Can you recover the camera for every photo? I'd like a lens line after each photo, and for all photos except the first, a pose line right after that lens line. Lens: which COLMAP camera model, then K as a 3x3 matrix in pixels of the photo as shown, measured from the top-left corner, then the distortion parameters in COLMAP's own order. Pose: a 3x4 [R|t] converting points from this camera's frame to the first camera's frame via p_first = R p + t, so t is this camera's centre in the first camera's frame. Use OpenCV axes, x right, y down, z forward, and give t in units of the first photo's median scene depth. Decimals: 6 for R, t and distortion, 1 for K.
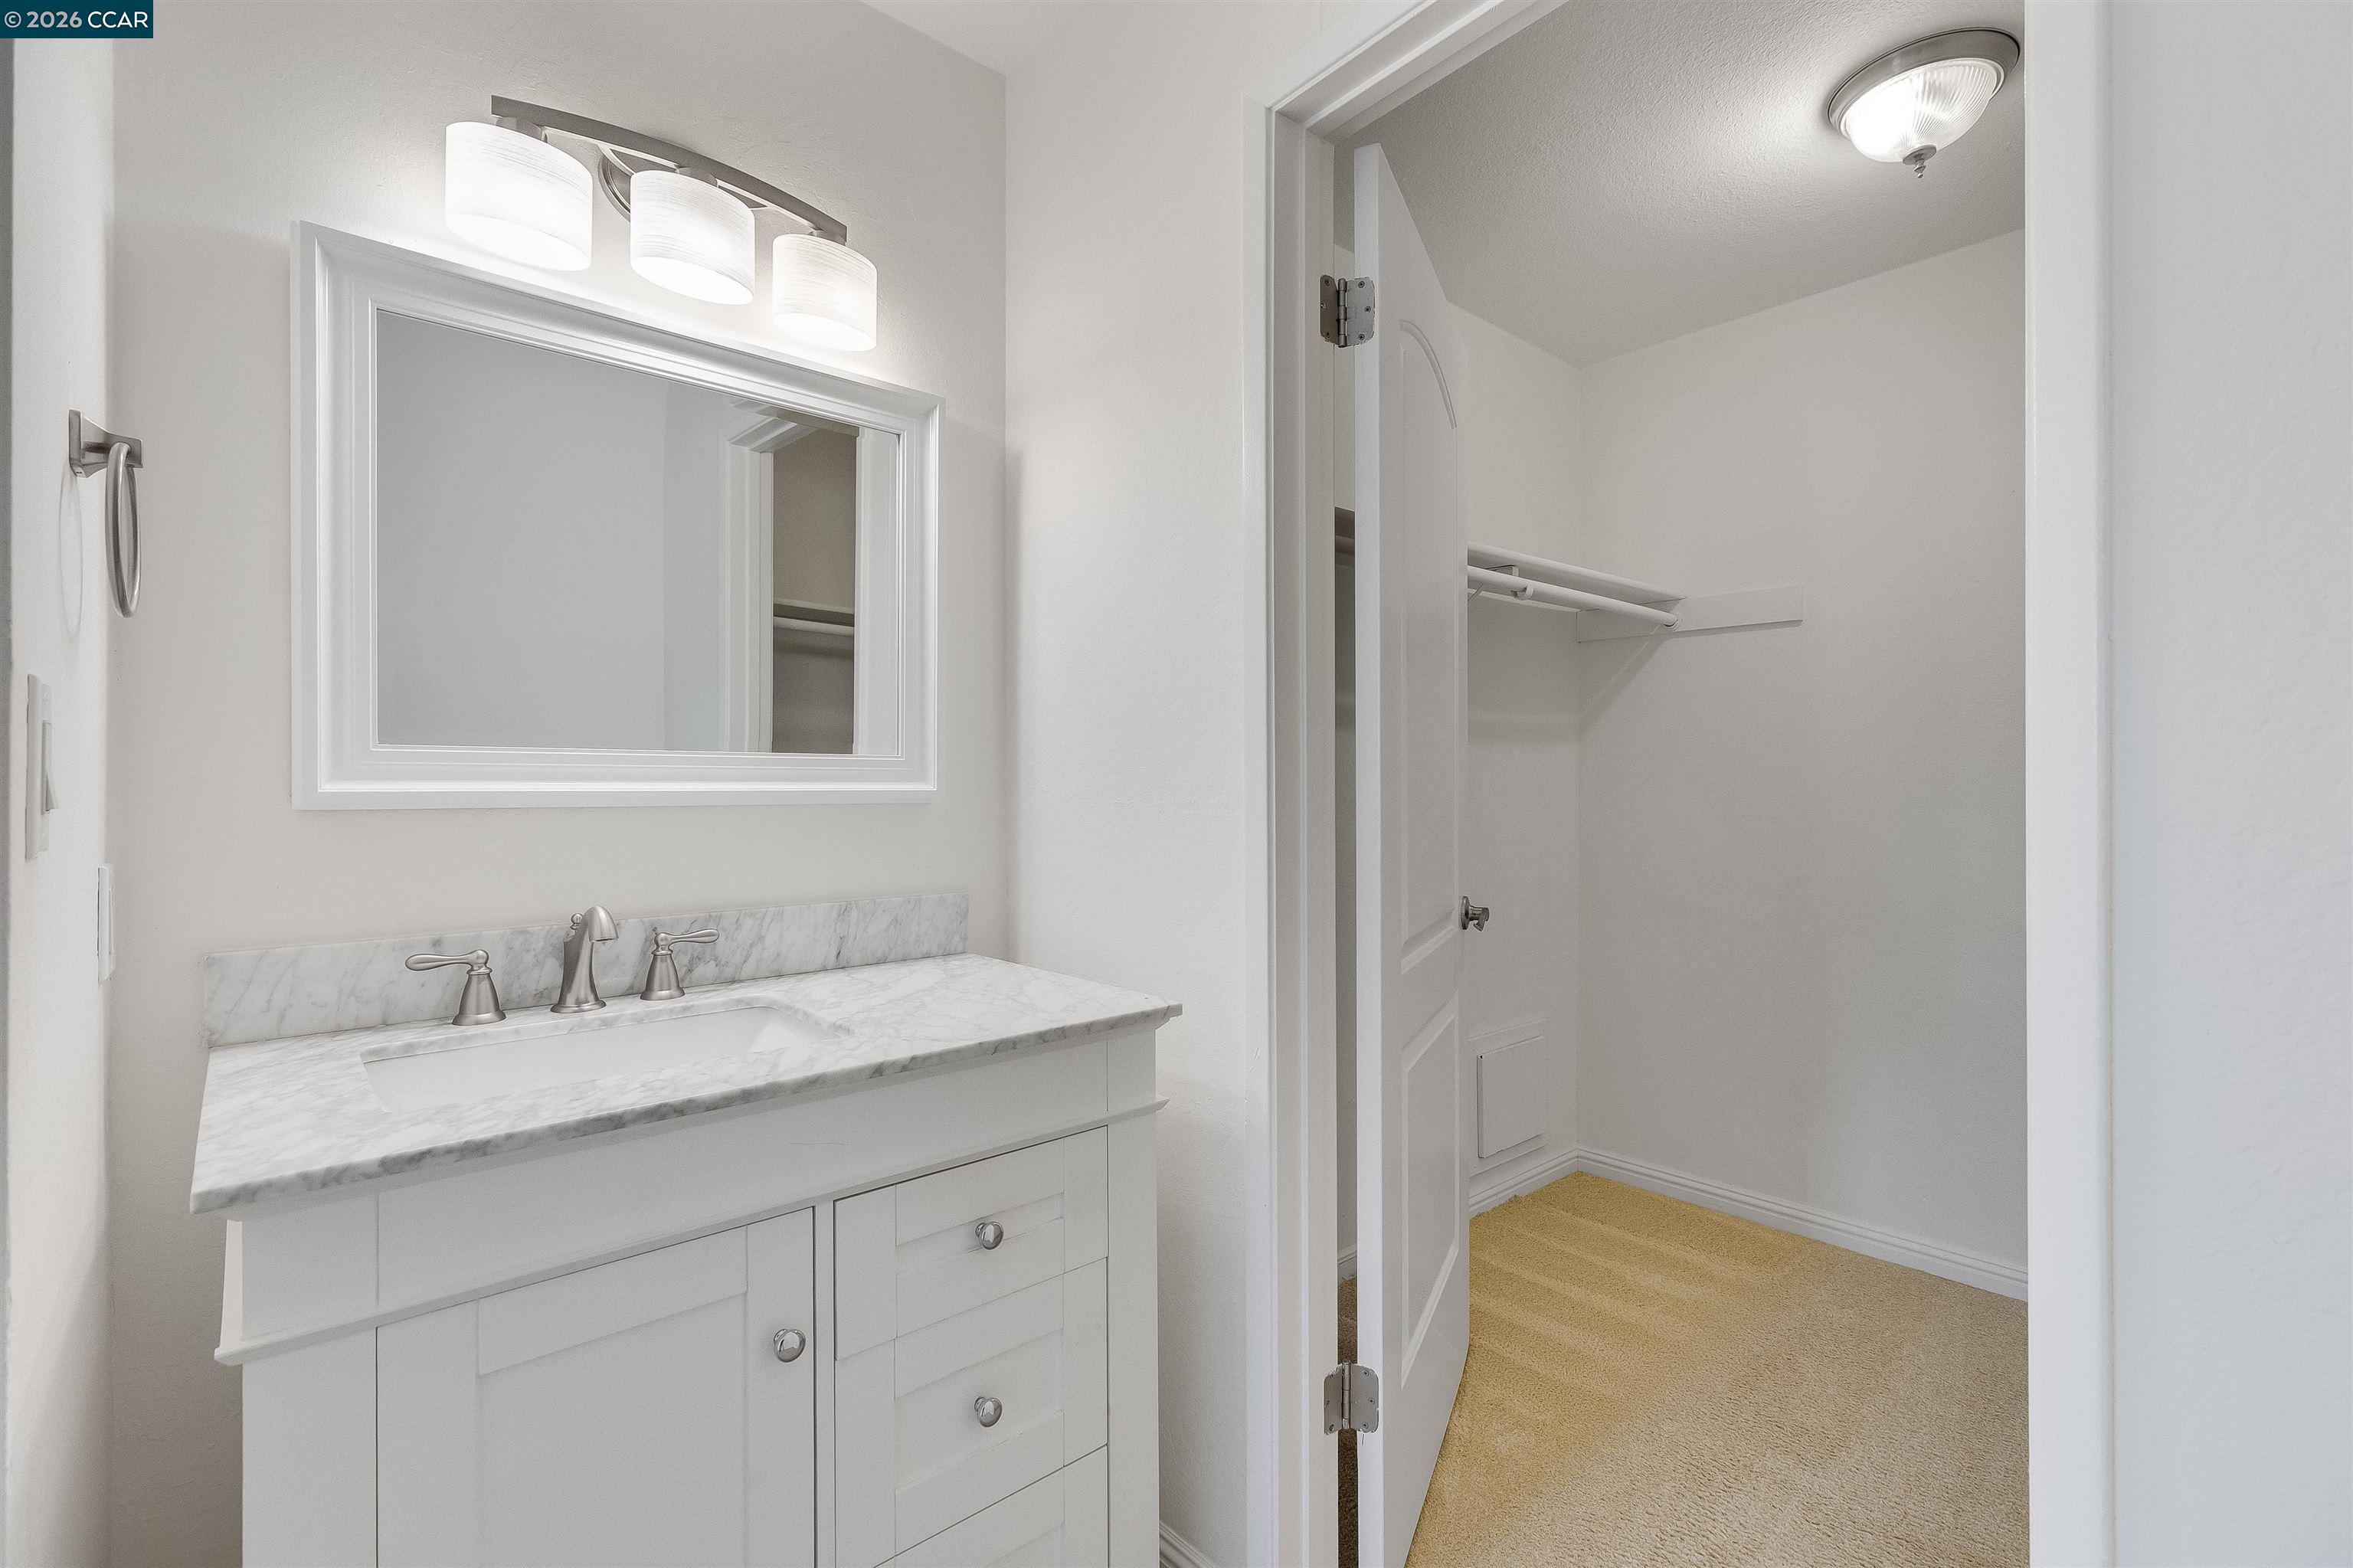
lens RADIAL K [[1049.8, 0, 1179.3], [0, 1049.8, 786.3], [0, 0, 1]] dist [0.004485, 0.000020]
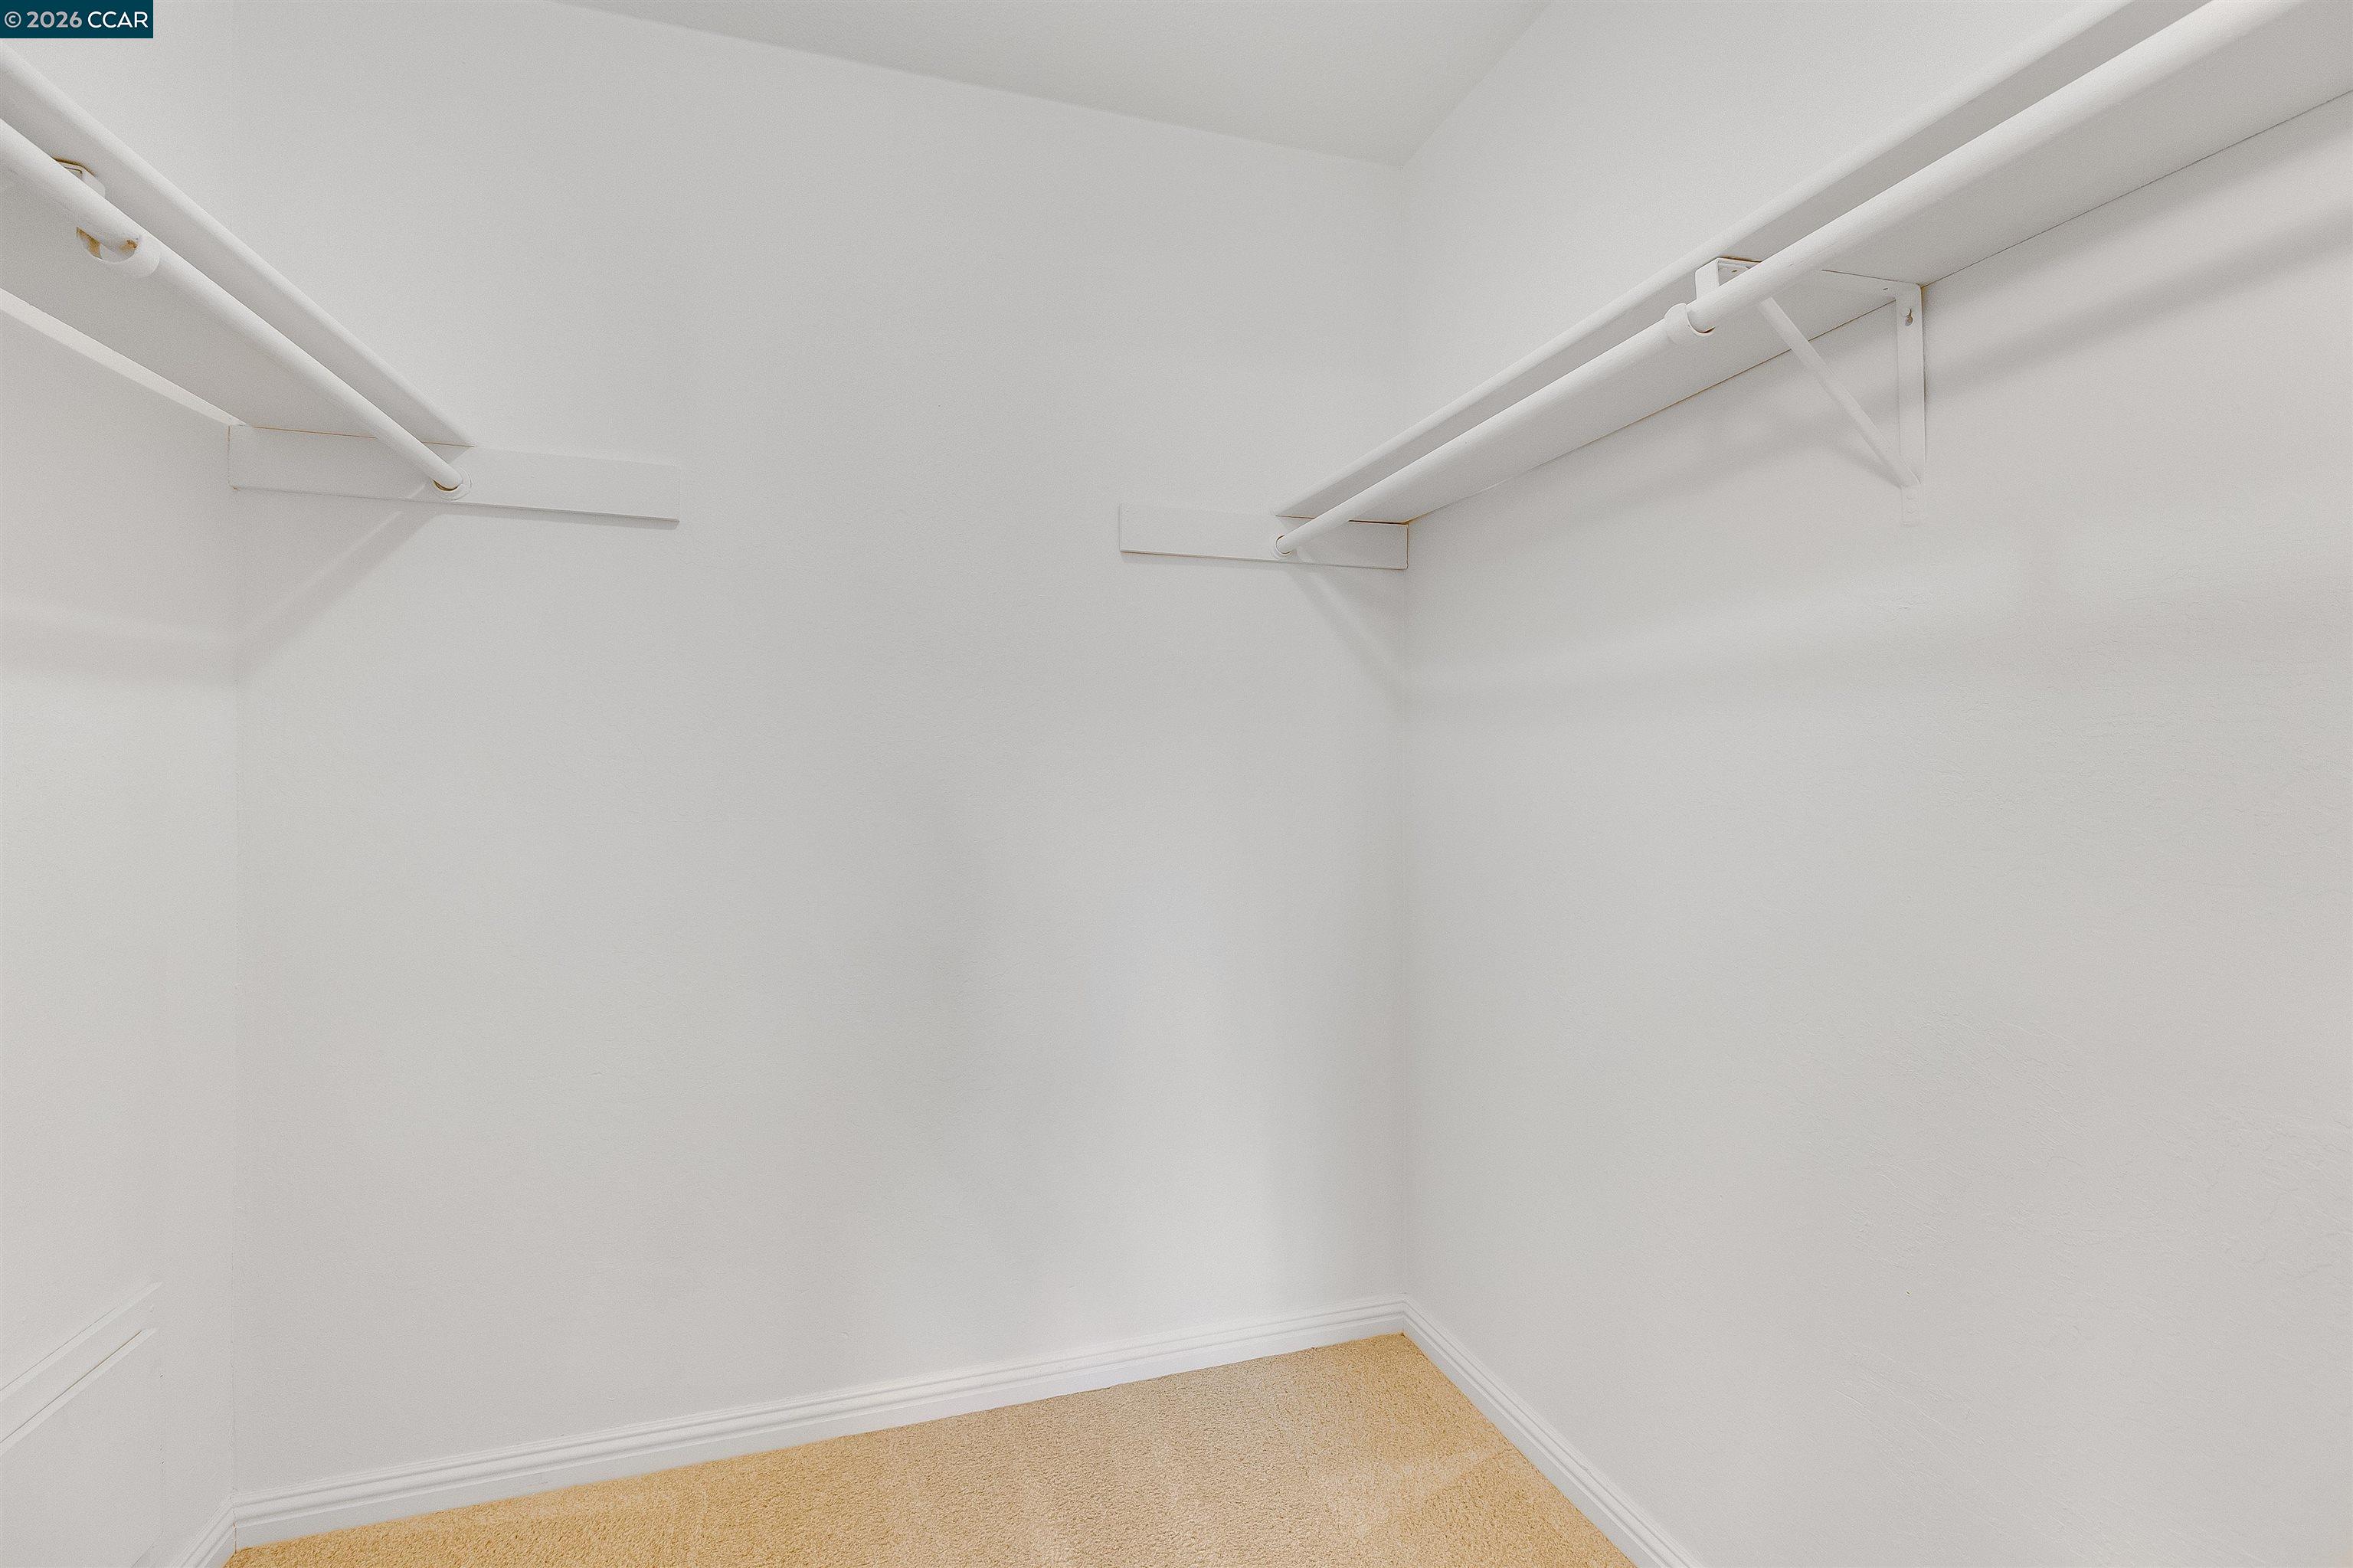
lens RADIAL K [[1051.3, 0, 1177.1], [0, 1051.3, 773.5], [0, 0, 1]] dist [0.008292, -0.001084]
pose [[0.405991, -0.006704, 0.913853, 0.112938], [0.002037, 0.999977, 0.006431, -0.004774], [-0.913875, -0.000749, 0.405995, 0.422541]]
